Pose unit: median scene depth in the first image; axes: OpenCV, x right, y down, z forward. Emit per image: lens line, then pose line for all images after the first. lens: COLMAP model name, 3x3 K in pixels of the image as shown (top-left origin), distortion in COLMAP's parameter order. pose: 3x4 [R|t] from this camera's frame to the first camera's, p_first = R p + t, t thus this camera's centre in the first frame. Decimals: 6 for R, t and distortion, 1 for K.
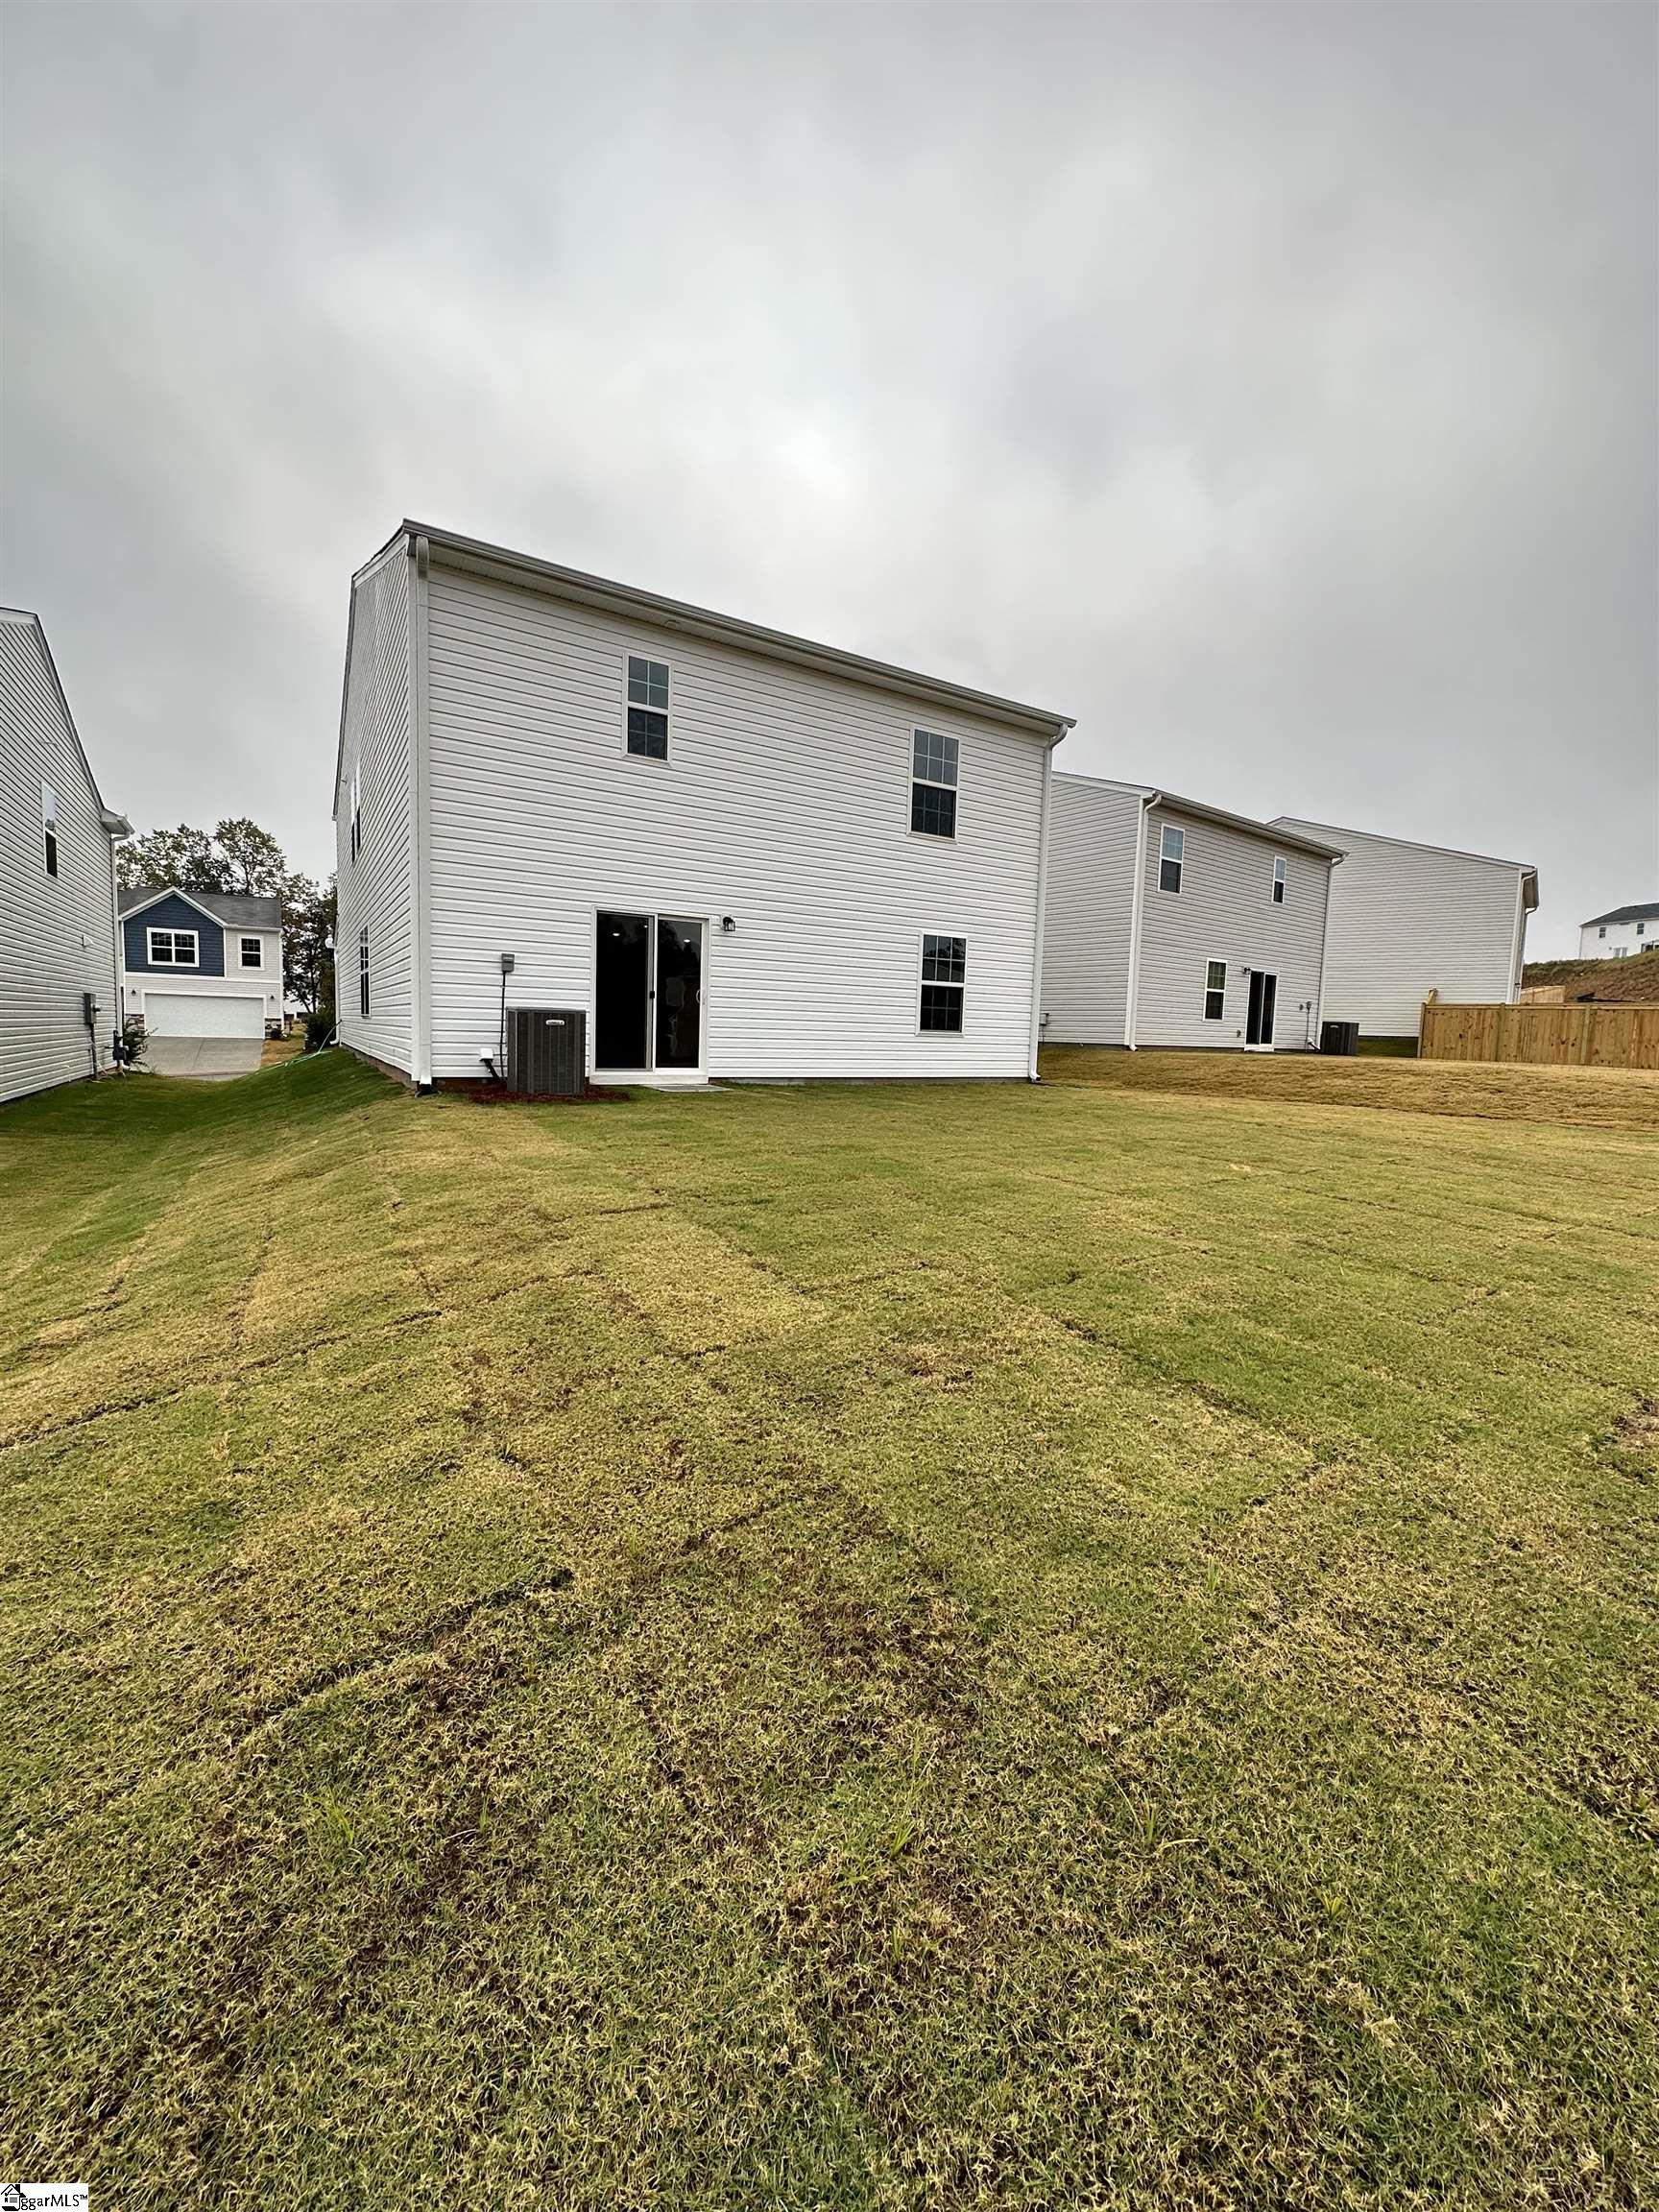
lens RADIAL K [[881.5, 0, 829.5], [0, 881.5, 1106.0], [0, 0, 1]] dist [-0.000829, 0.000410]
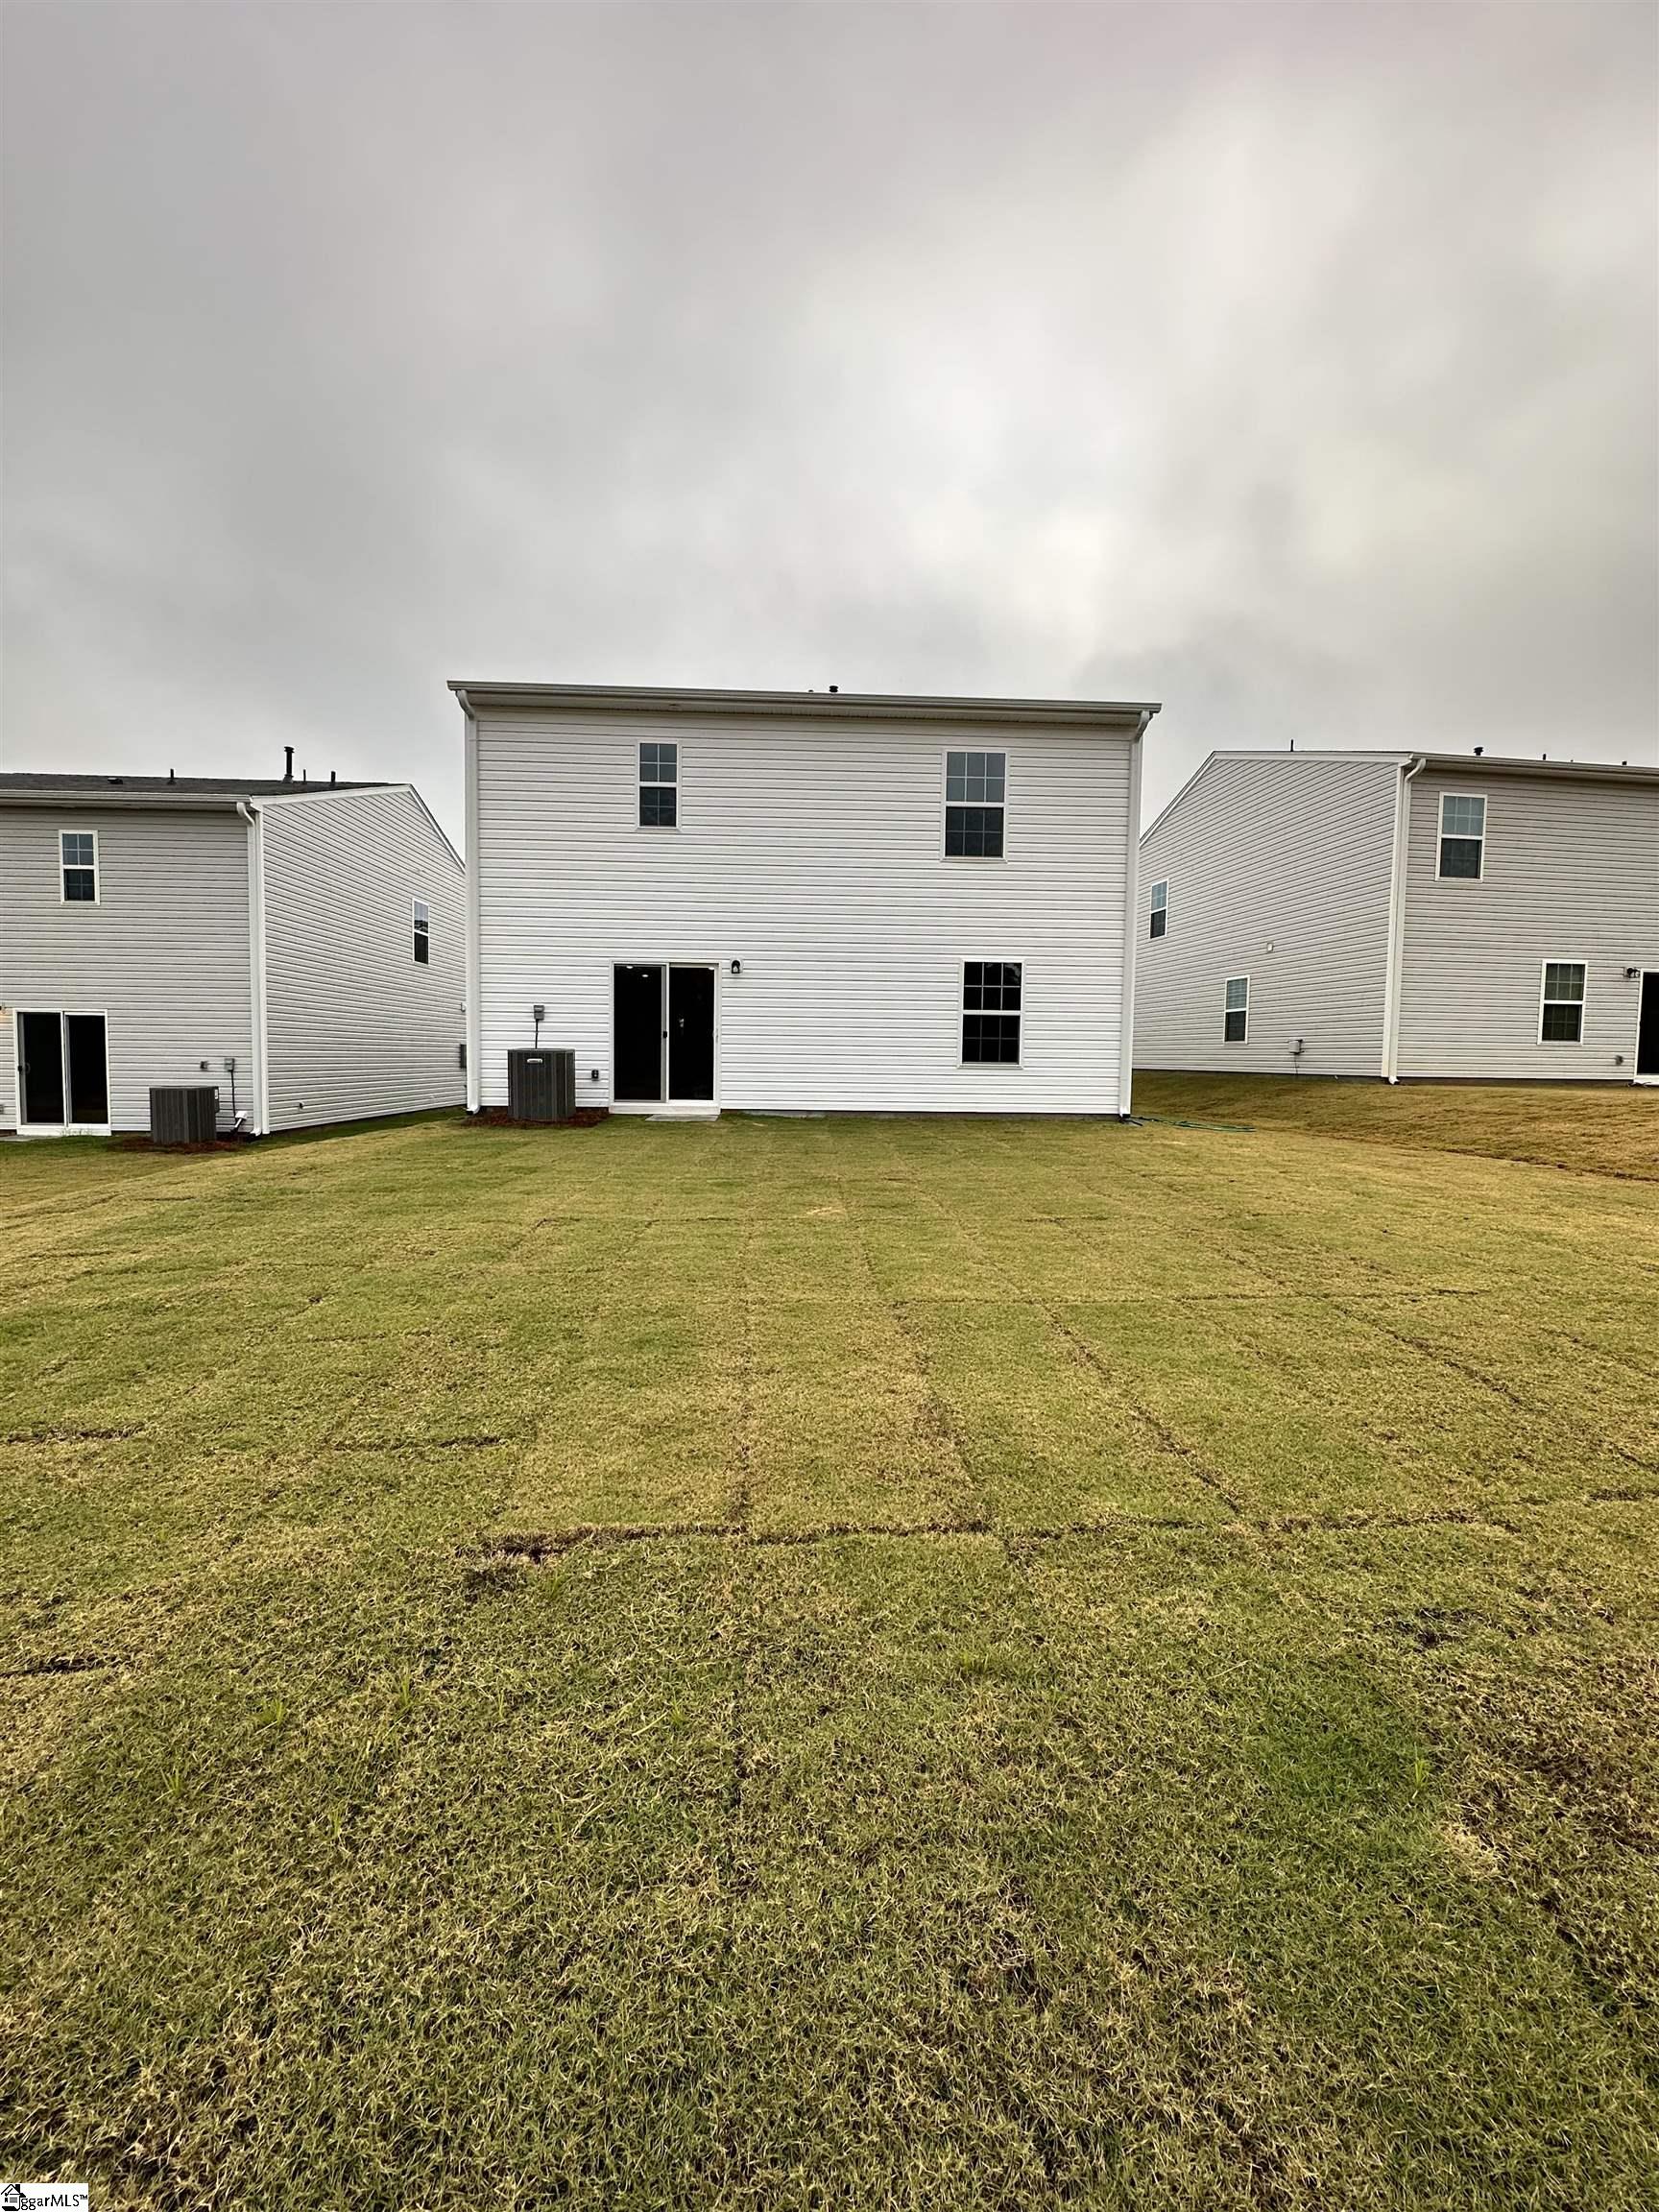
lens RADIAL K [[881.5, 0, 829.5], [0, 881.5, 1106.0], [0, 0, 1]] dist [-0.000829, 0.000410]
pose [[0.872257, 0.010033, -0.488946, 0.467801], [-0.029502, 0.999048, -0.032130, -0.004790], [0.488158, 0.042451, 0.871722, 0.112164]]
